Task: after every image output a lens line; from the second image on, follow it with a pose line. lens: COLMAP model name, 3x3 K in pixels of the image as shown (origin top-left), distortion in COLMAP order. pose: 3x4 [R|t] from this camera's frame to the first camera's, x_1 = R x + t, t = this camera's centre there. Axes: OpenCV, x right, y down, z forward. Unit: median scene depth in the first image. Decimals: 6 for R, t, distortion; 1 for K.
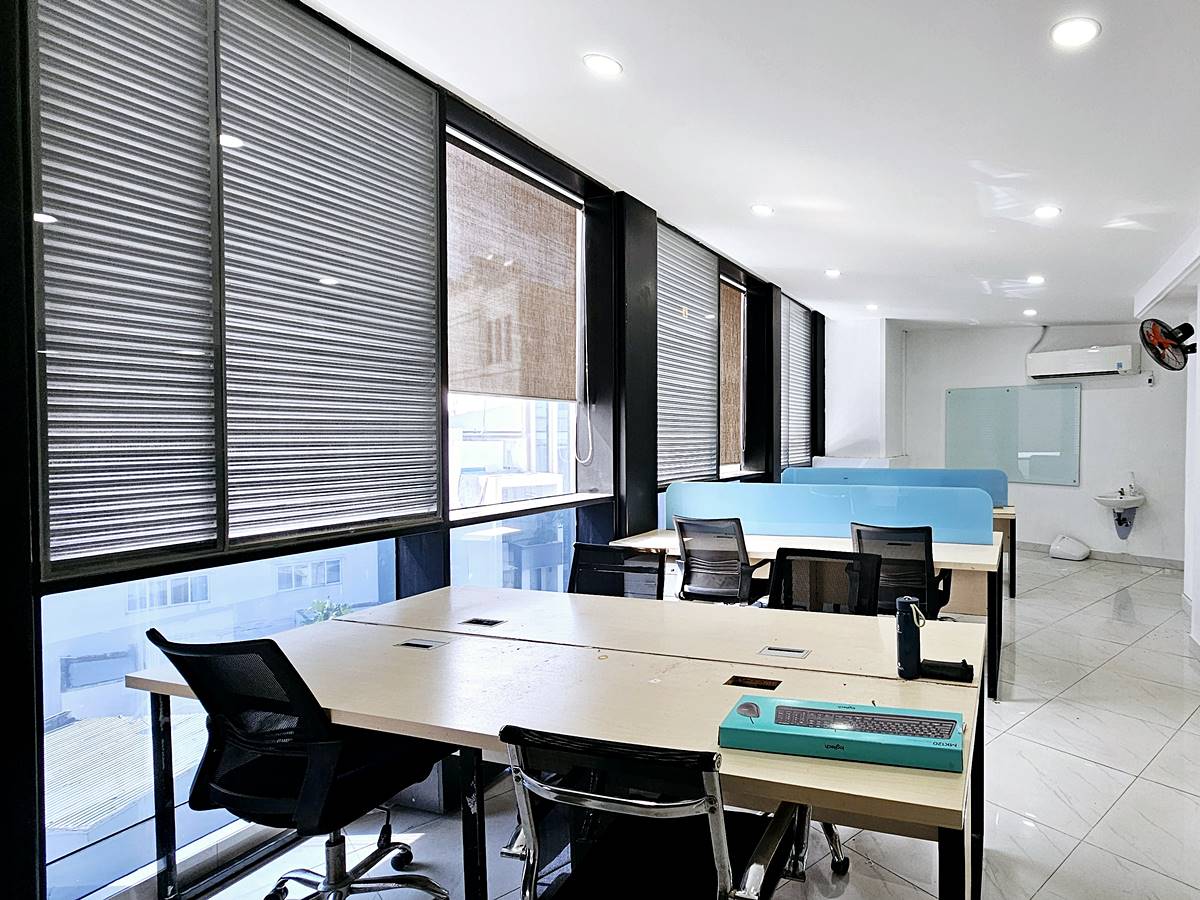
lens RADIAL K [[503.7, 0, 600.0], [0, 503.7, 450.0], [0, 0, 1]] dist [0.000092, -0.000072]
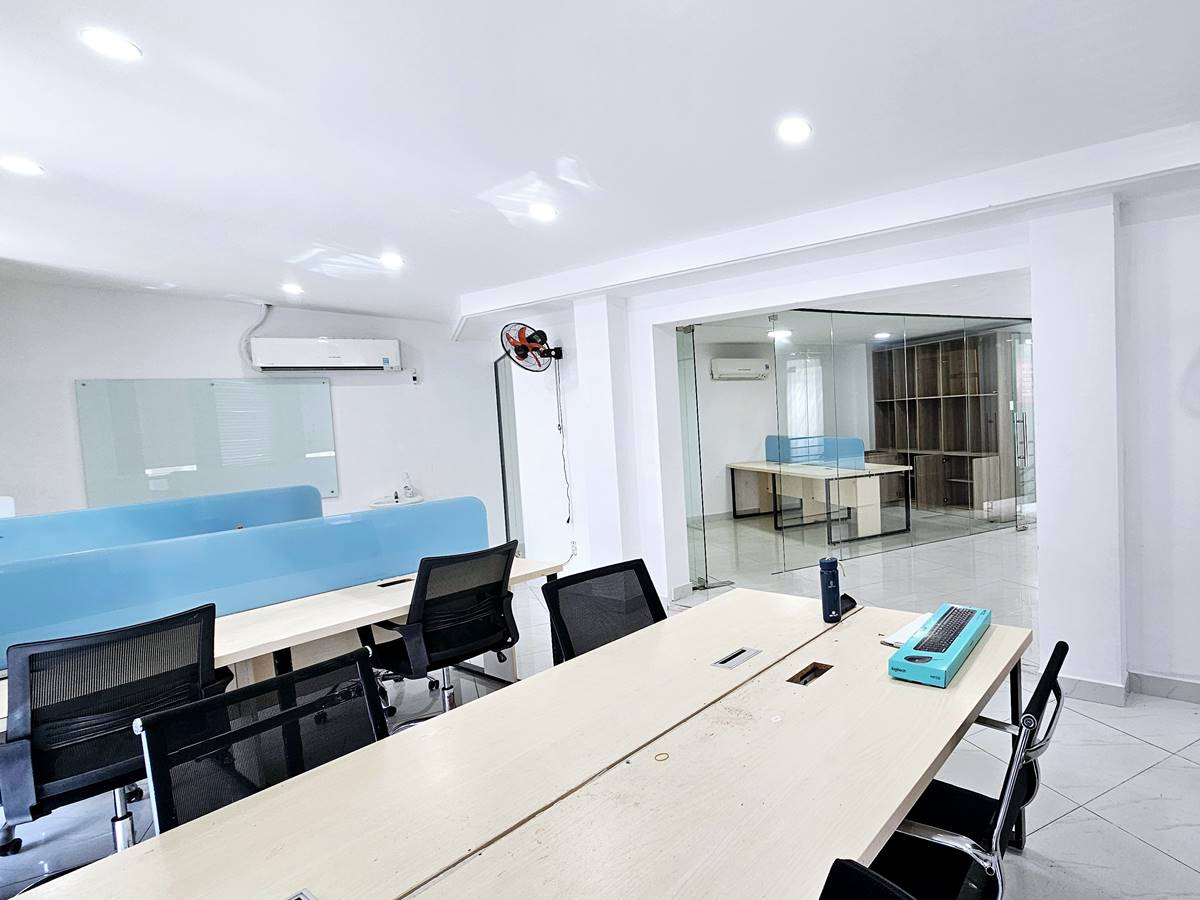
lens RADIAL K [[503.7, 0, 600.0], [0, 503.7, 450.0], [0, 0, 1]] dist [0.000092, -0.000072]
pose [[0.013556, -0.047241, 0.998792, 0.086732], [0.079657, 0.995760, 0.046016, -0.013225], [-0.996730, 0.078937, 0.017262, 0.518263]]
